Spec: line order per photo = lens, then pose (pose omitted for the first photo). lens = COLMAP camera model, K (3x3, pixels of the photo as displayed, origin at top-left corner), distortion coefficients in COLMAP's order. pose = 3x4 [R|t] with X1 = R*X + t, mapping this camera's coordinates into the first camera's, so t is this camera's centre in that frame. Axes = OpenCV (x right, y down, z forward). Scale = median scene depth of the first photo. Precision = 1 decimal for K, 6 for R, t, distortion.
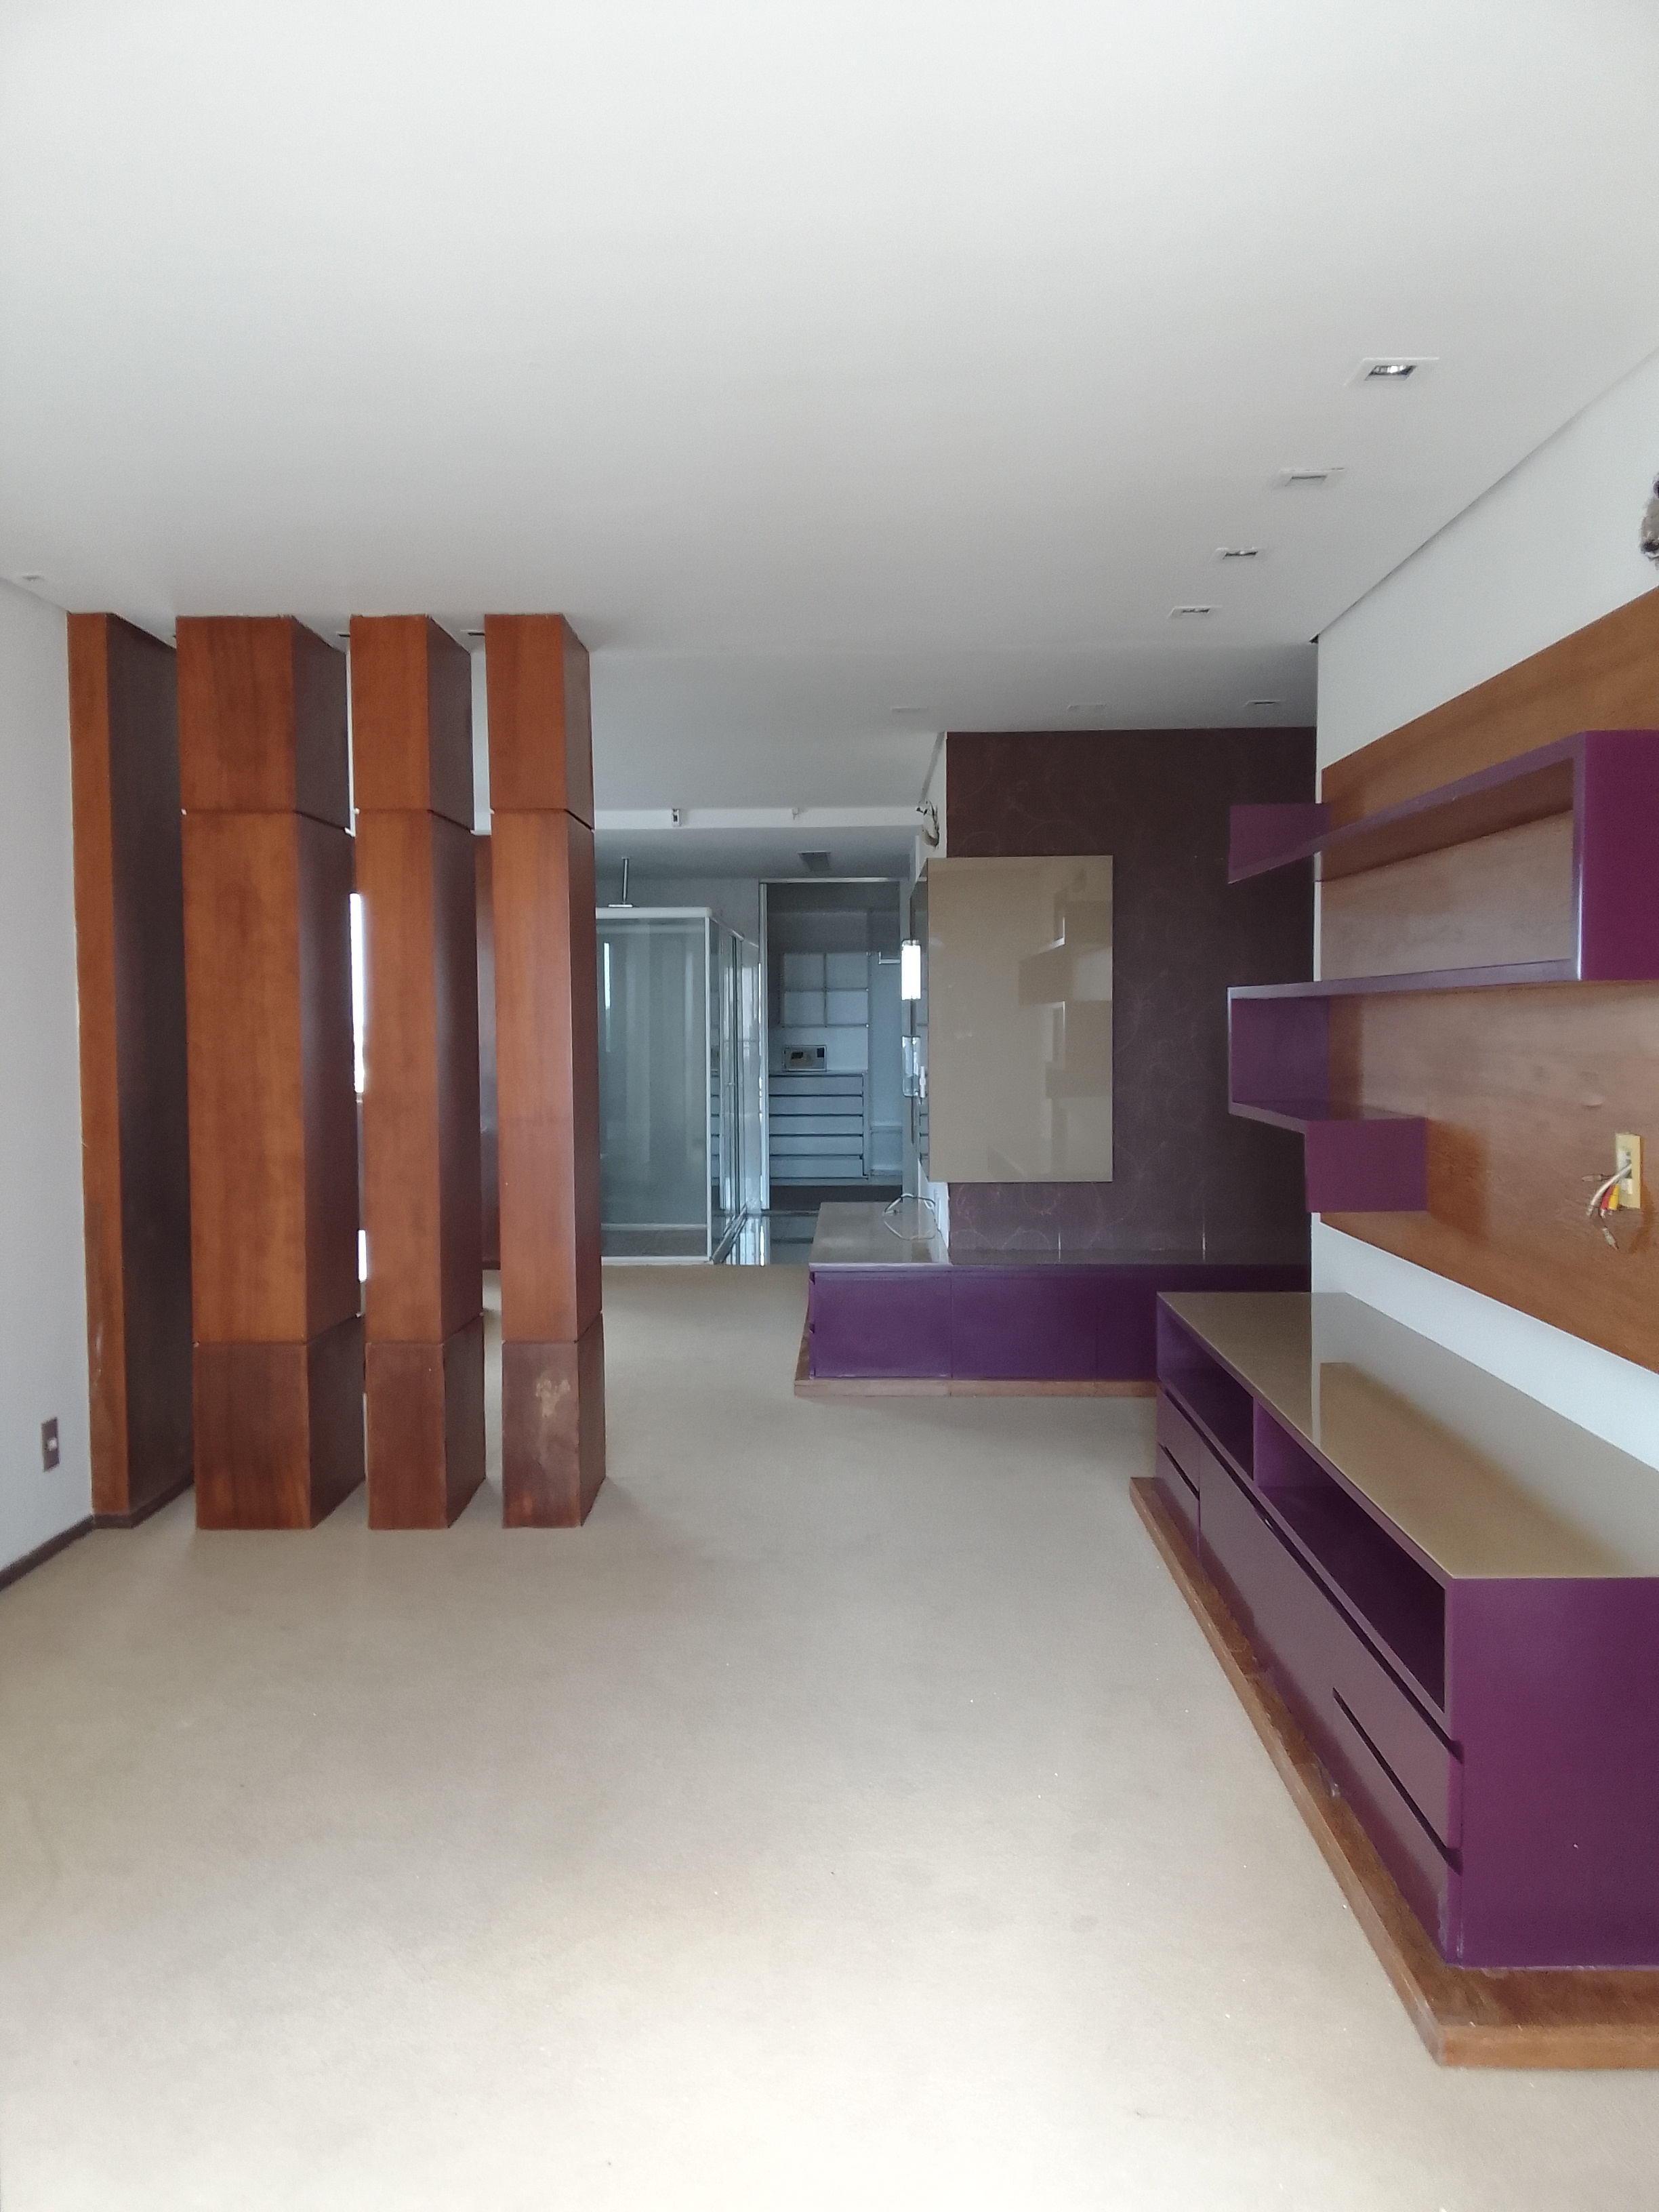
lens RADIAL K [[1707.4, 0, 849.0], [0, 1707.4, 1102.9], [0, 0, 1]] dist [0.043903, -0.071300]
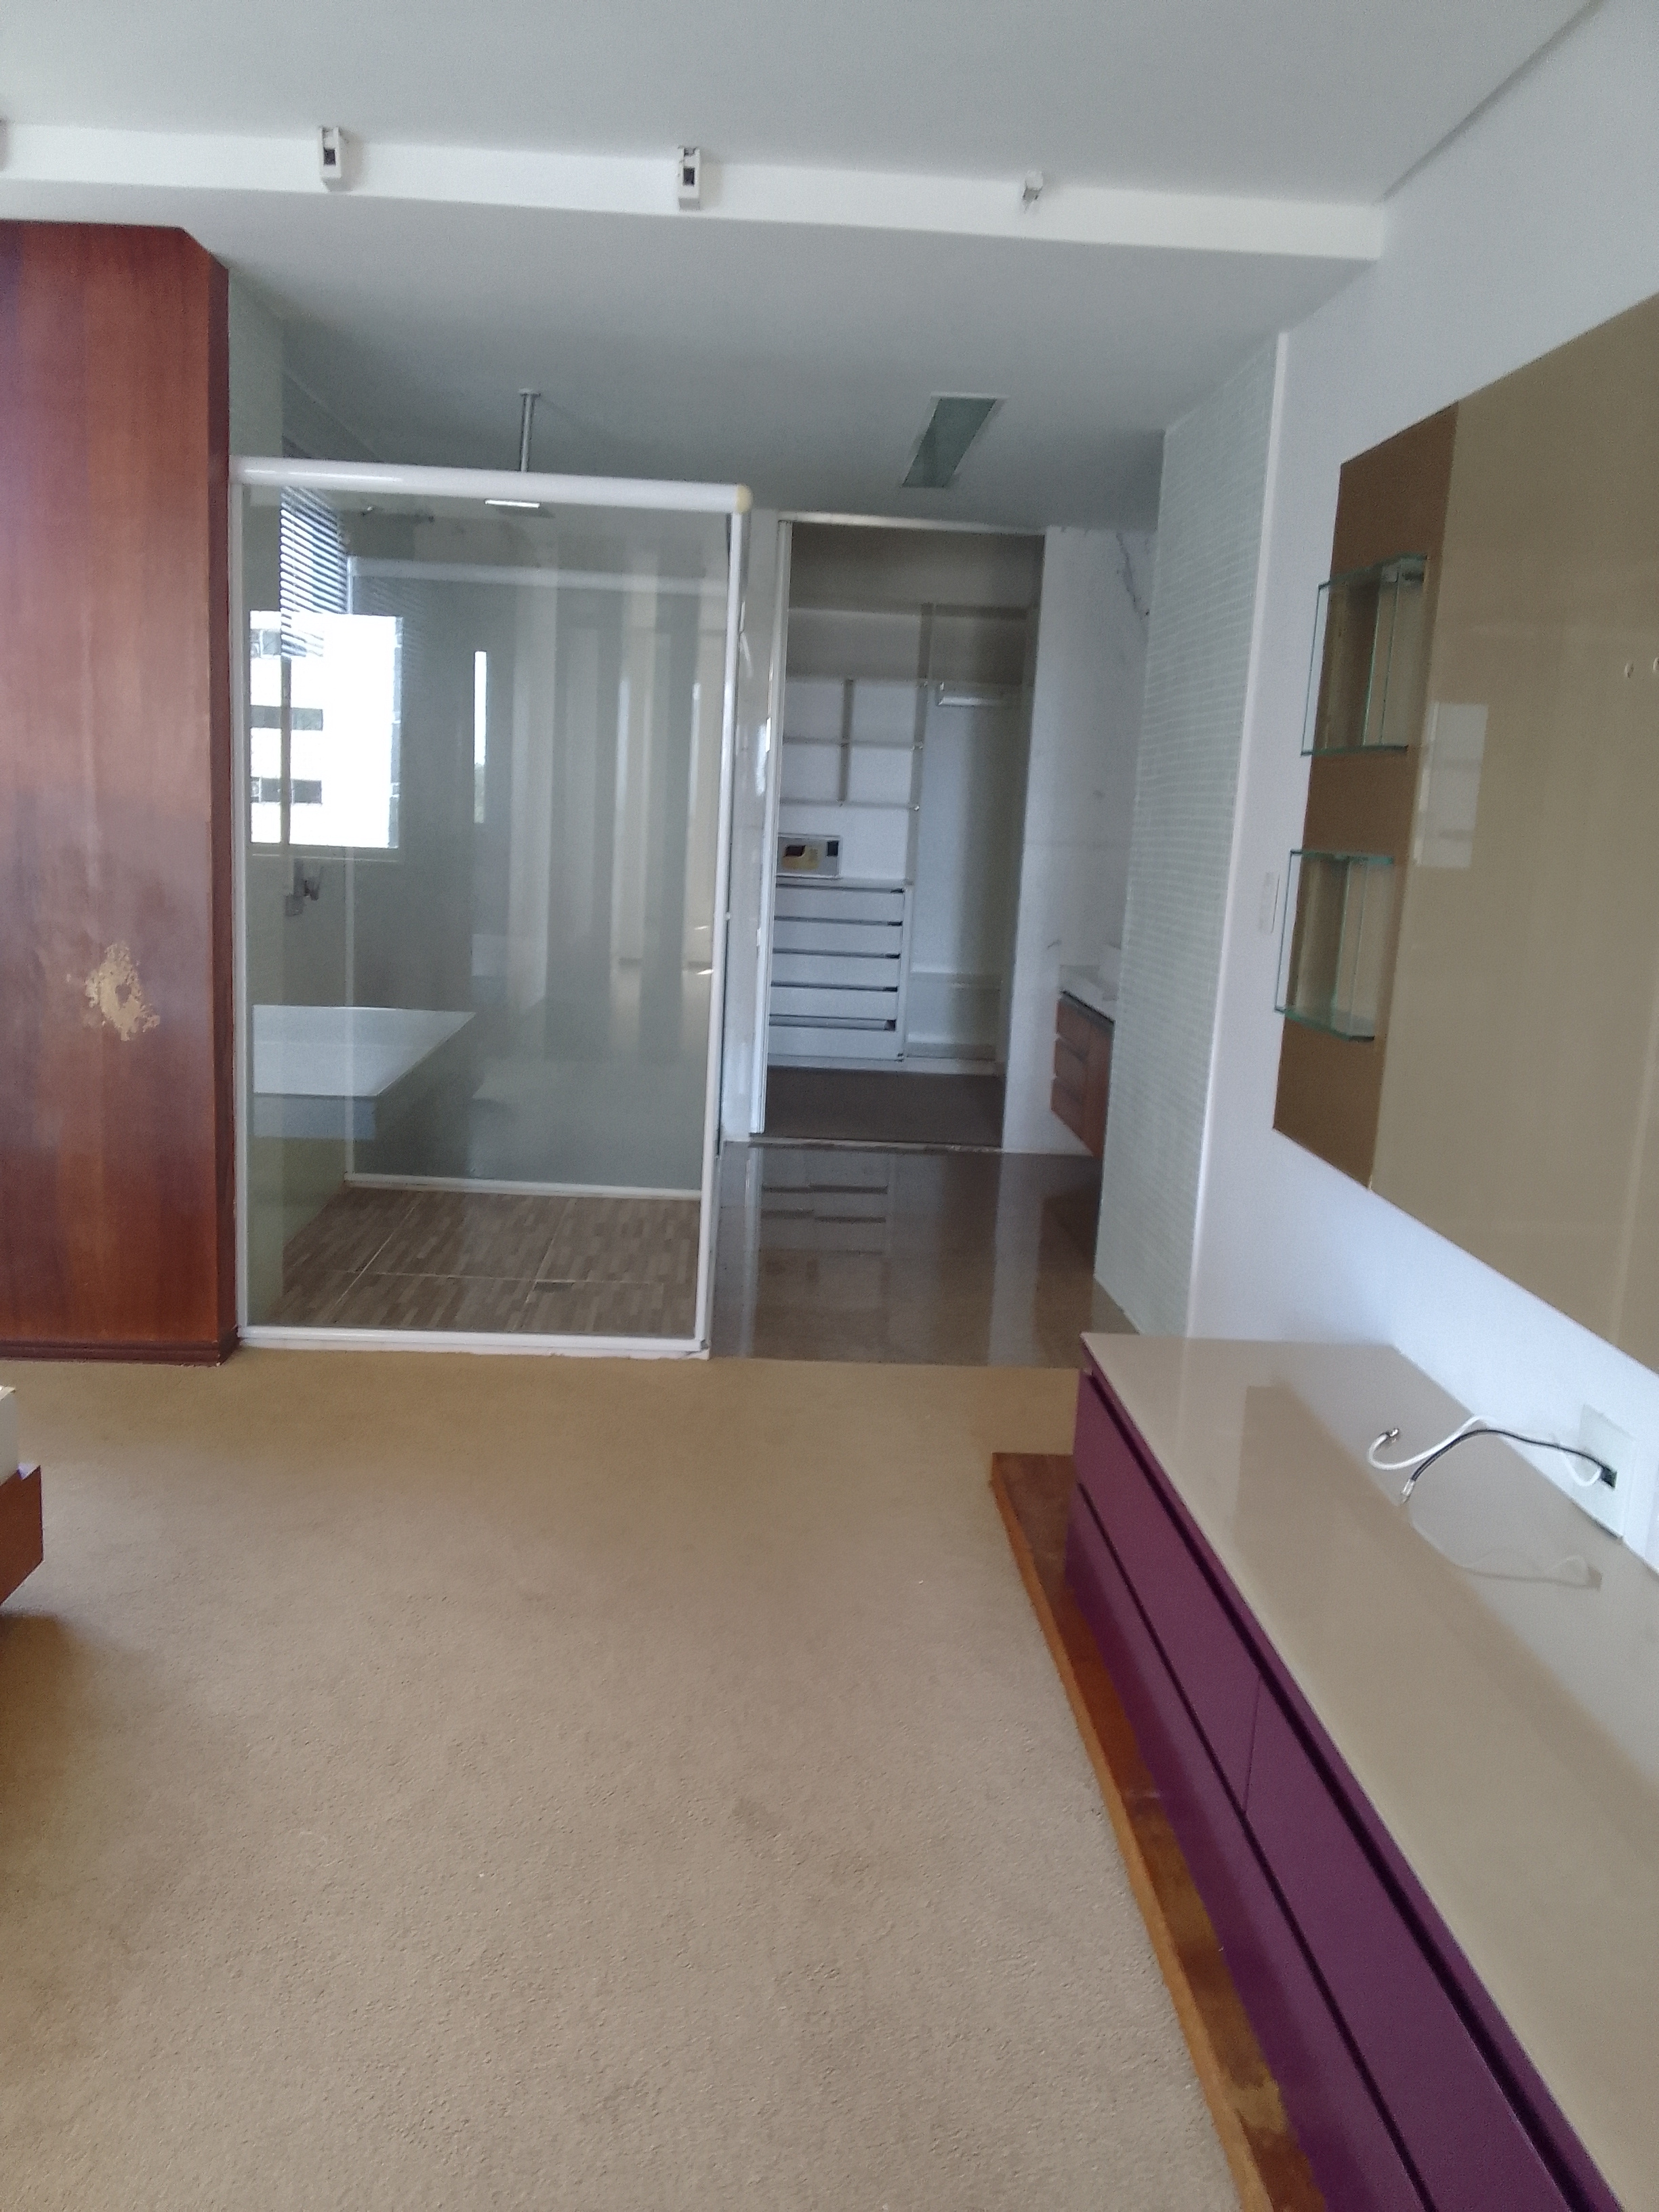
lens RADIAL K [[1707.4, 0, 816.9], [0, 1707.4, 1097.2], [0, 0, 1]] dist [0.043903, -0.071300]
pose [[0.997182, 0.047761, 0.057848, -0.053640], [-0.054589, 0.990920, 0.122872, -0.016148], [-0.051454, -0.125683, 0.990735, 0.389616]]
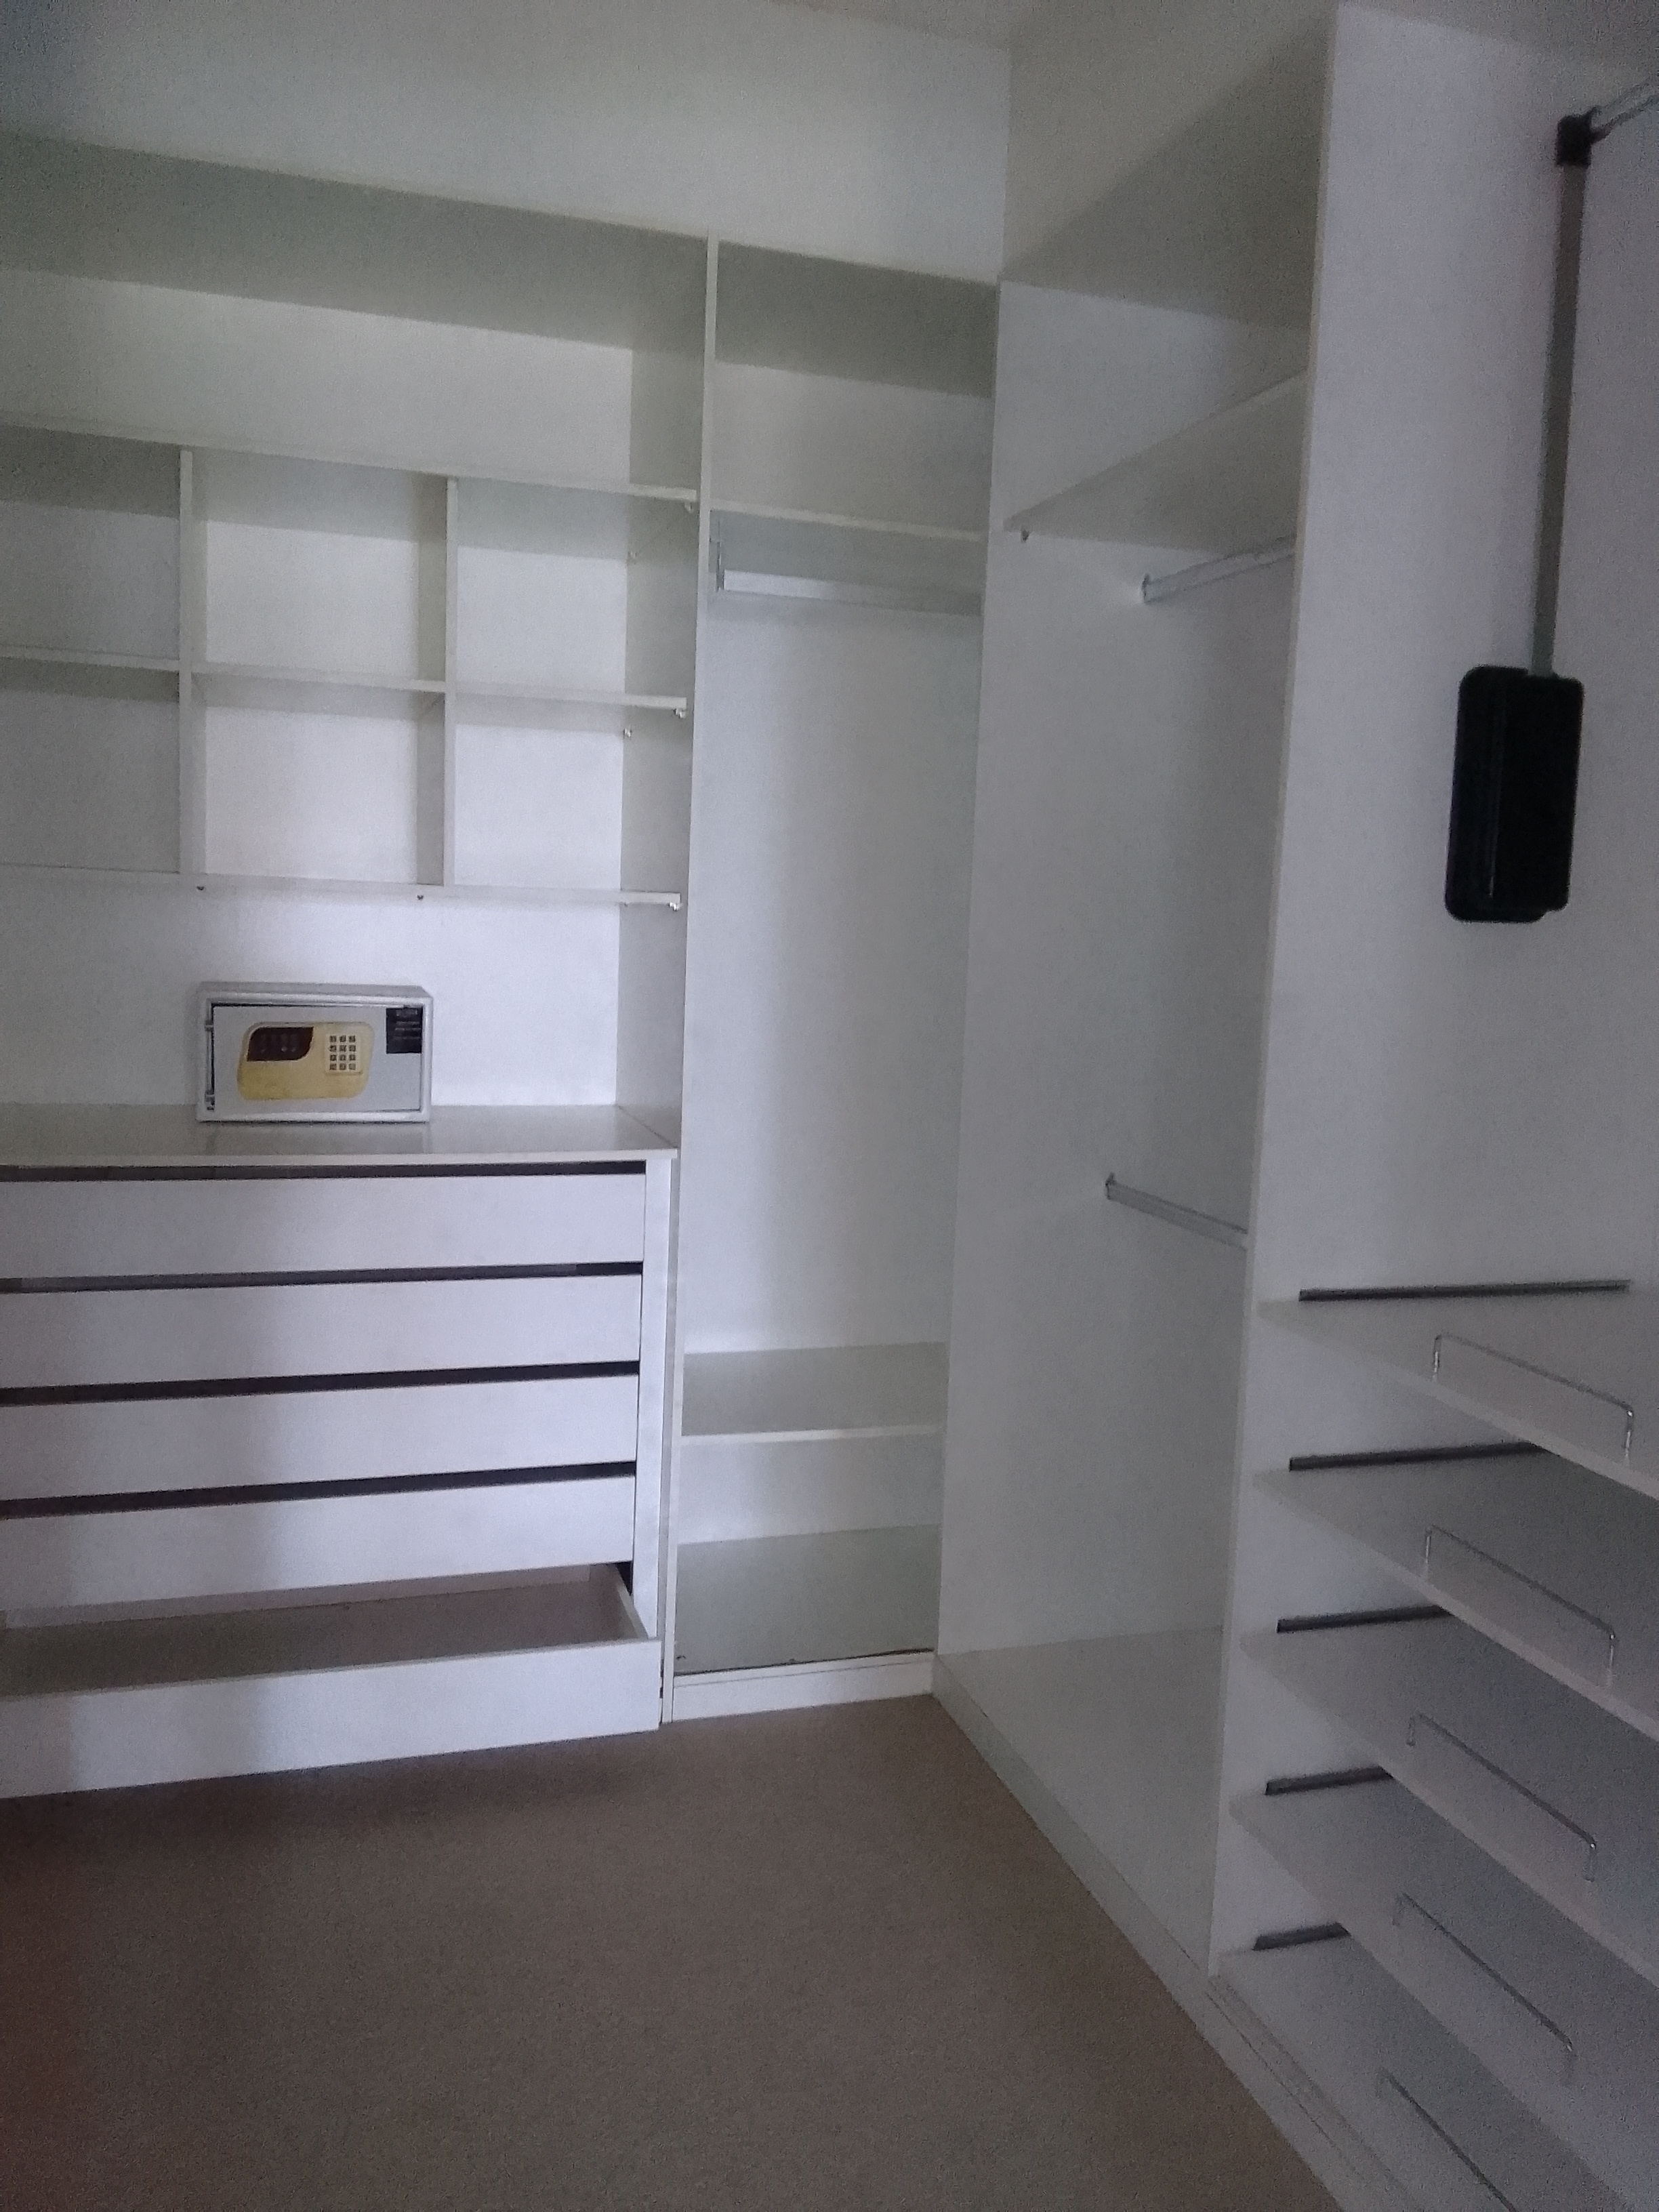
lens RADIAL K [[1707.4, 0, 842.0], [0, 1707.4, 1116.3], [0, 0, 1]] dist [0.043903, -0.071300]
pose [[0.947976, 0.006369, 0.318278, -0.031852], [-0.031300, 0.996820, 0.073278, -0.035881], [-0.316799, -0.079428, 0.945161, 0.803878]]
